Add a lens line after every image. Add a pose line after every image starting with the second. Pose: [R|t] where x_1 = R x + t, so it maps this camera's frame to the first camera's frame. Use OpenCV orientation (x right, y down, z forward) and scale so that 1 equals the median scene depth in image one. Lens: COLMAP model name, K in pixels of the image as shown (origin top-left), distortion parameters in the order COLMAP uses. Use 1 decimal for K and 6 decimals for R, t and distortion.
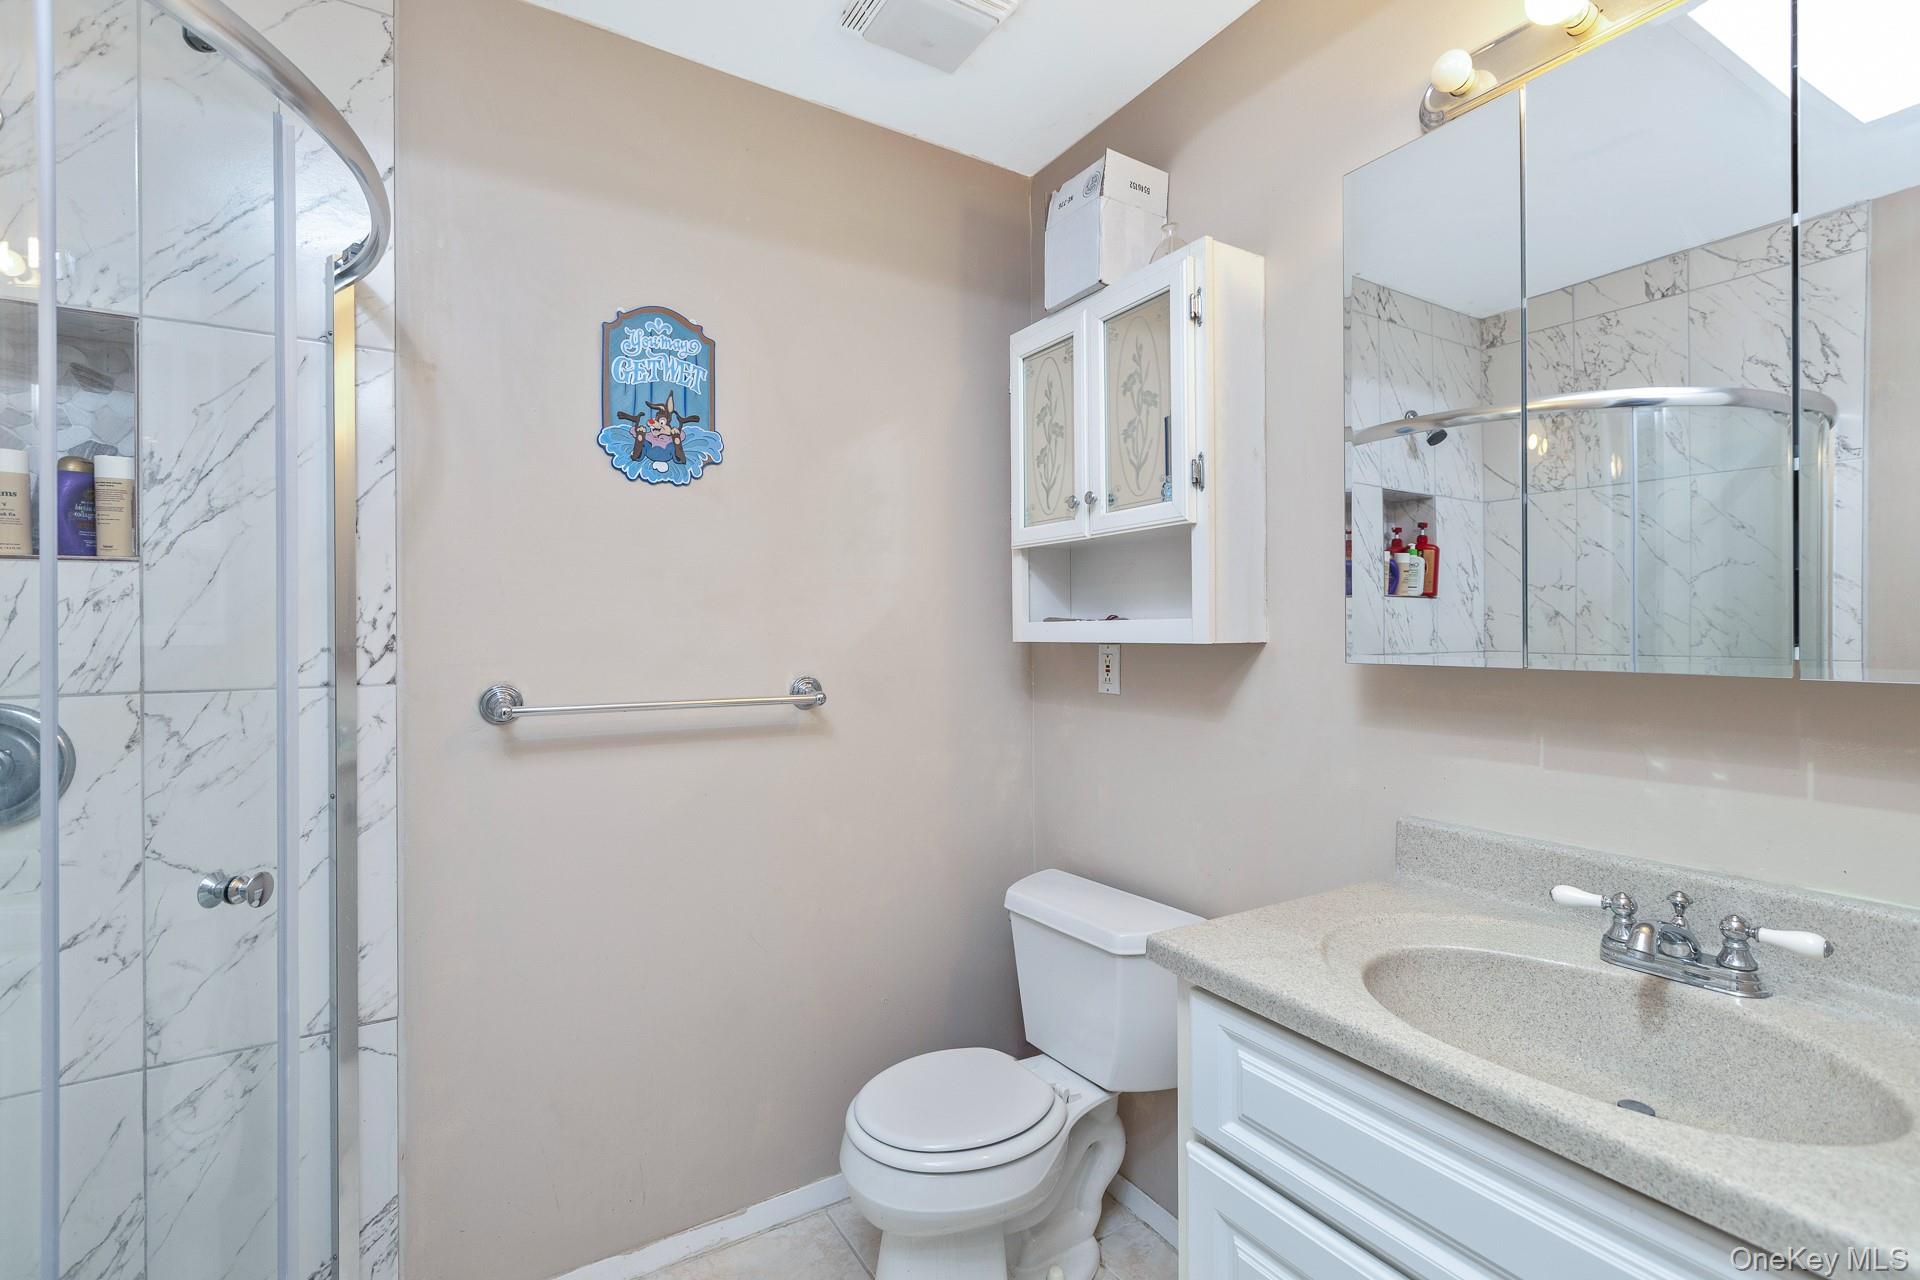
lens RADIAL K [[852.7, 0, 956.2], [0, 852.7, 634.5], [0, 0, 1]] dist [0.002785, 0.000378]
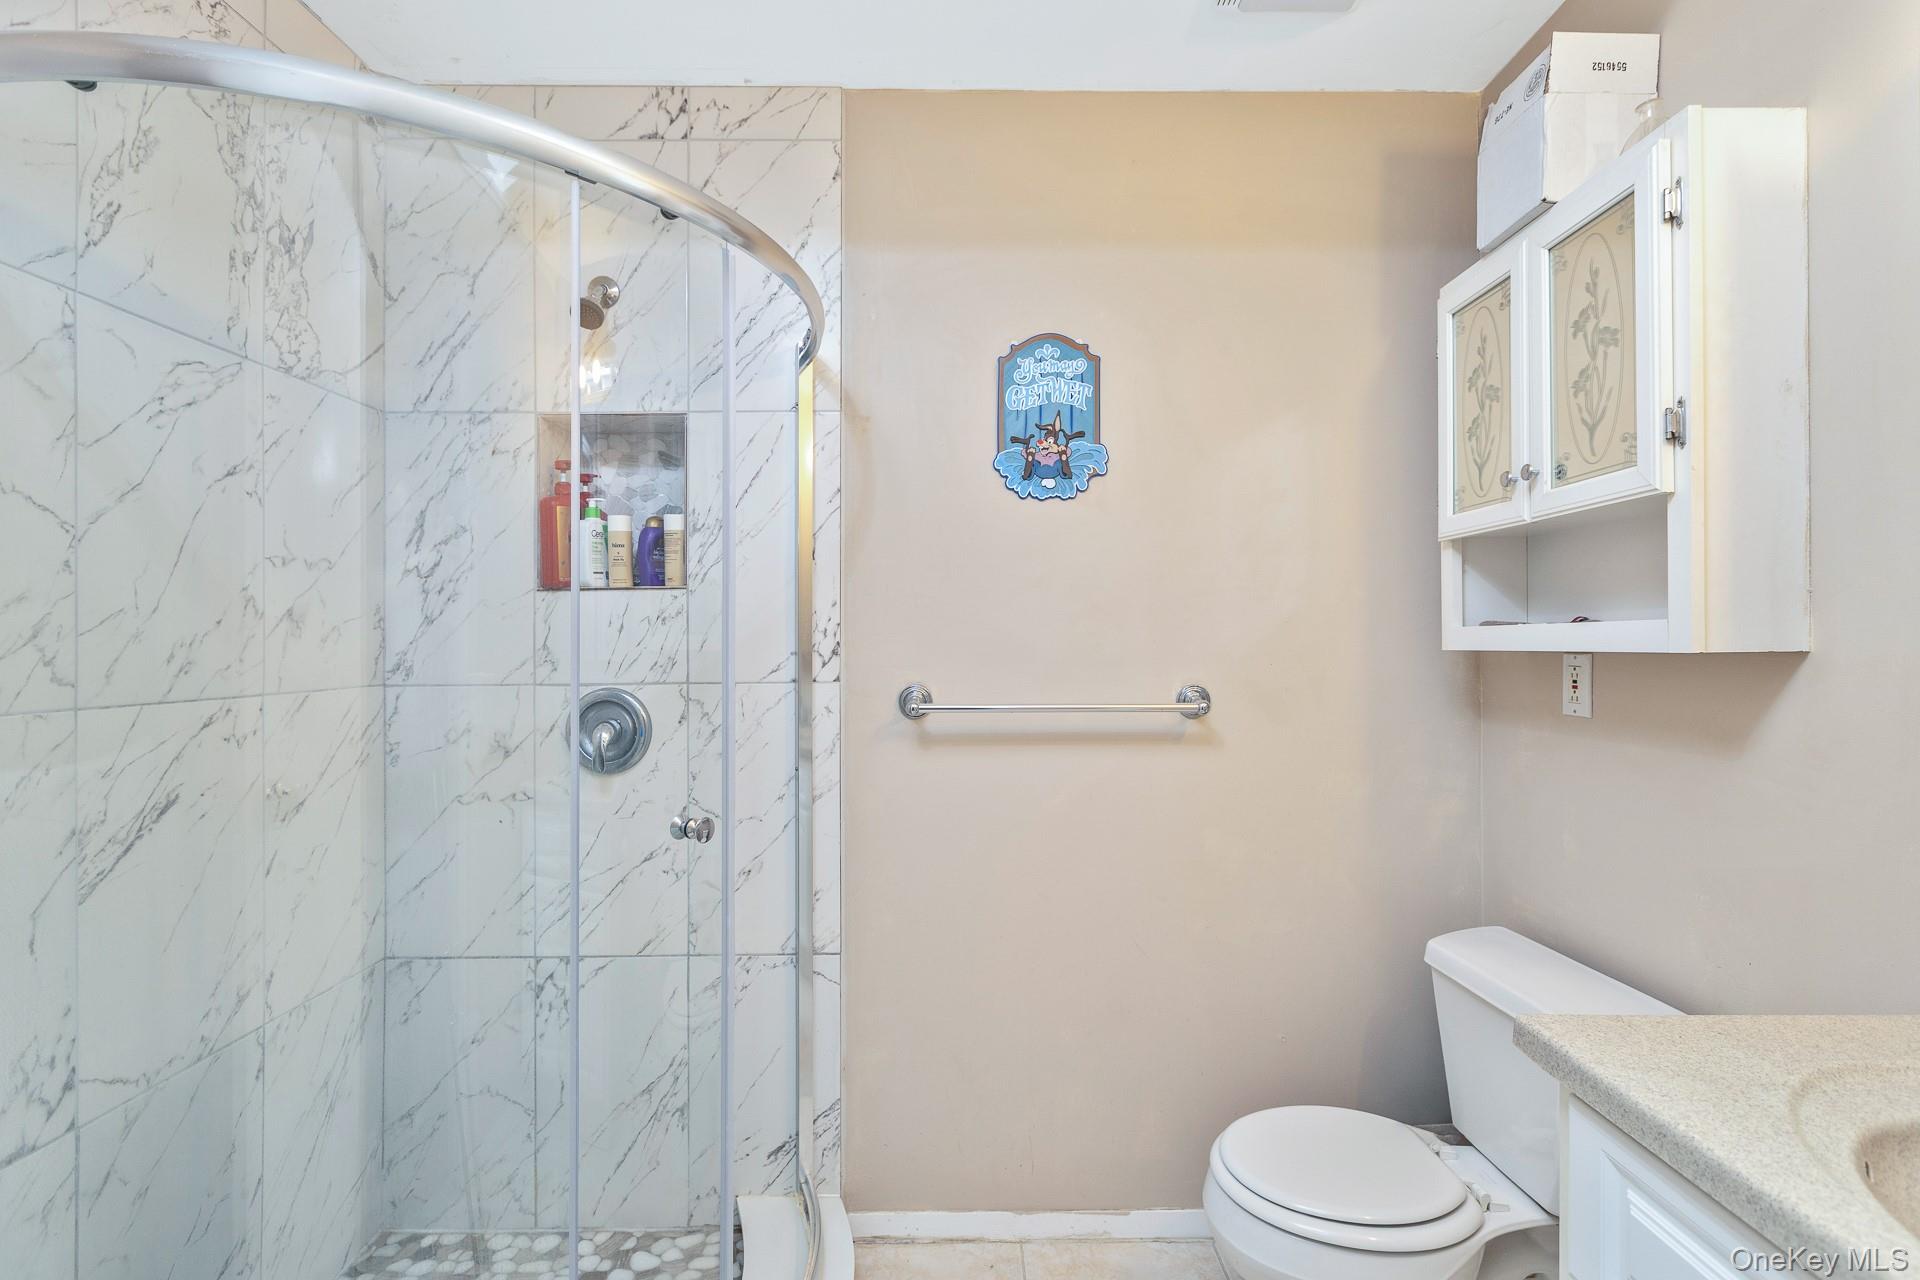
lens RADIAL K [[866.7, 0, 960.0], [0, 866.7, 640.0], [0, 0, 1]] dist [0.001666, 0.000083]
pose [[0.856895, -0.001465, -0.515488, 0.119134], [-0.000262, 0.999995, -0.003278, 0.001835], [0.515490, 0.002944, 0.856890, 0.019191]]
